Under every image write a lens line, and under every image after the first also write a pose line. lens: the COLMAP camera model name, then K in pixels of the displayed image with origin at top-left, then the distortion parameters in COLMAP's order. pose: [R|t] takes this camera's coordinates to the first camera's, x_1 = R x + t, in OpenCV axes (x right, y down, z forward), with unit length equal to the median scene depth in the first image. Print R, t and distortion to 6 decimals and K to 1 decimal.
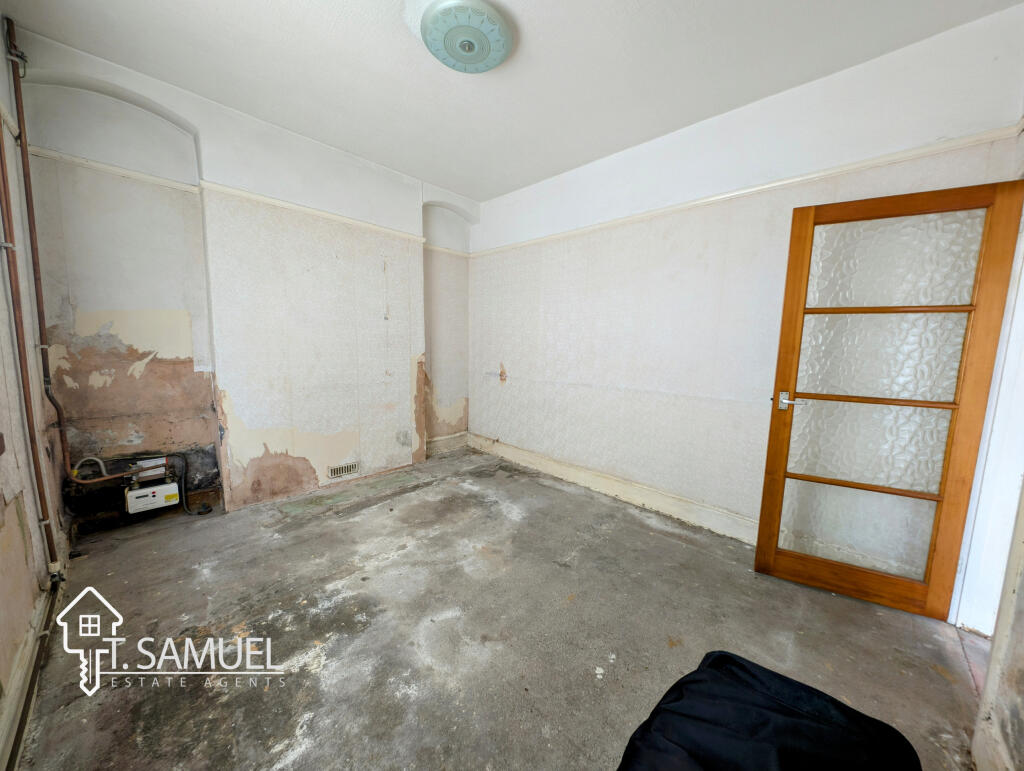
lens RADIAL K [[386.3, 0, 513.0], [0, 386.3, 391.0], [0, 0, 1]] dist [0.011363, -0.002814]
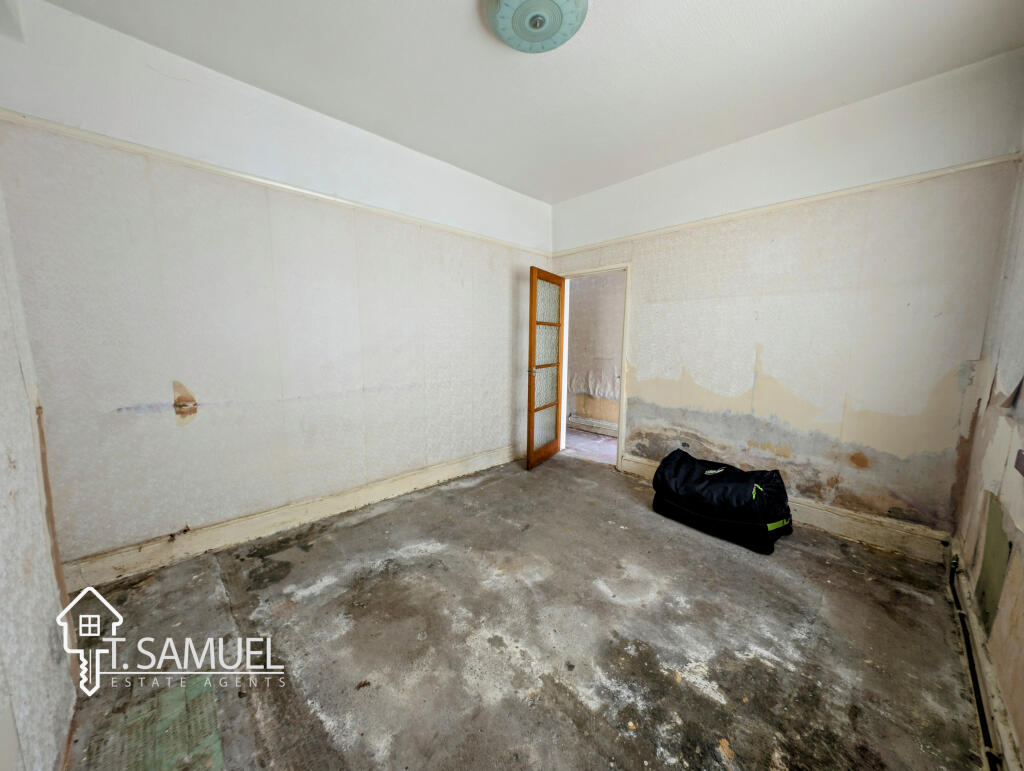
lens RADIAL K [[386.3, 0, 512.1], [0, 386.3, 382.5], [0, 0, 1]] dist [0.011363, -0.002814]
pose [[-0.016697, -0.135874, 0.990585, -1.116409], [0.117290, 0.983617, 0.136896, -0.181341], [-0.992957, 0.118472, -0.000486, 1.112493]]
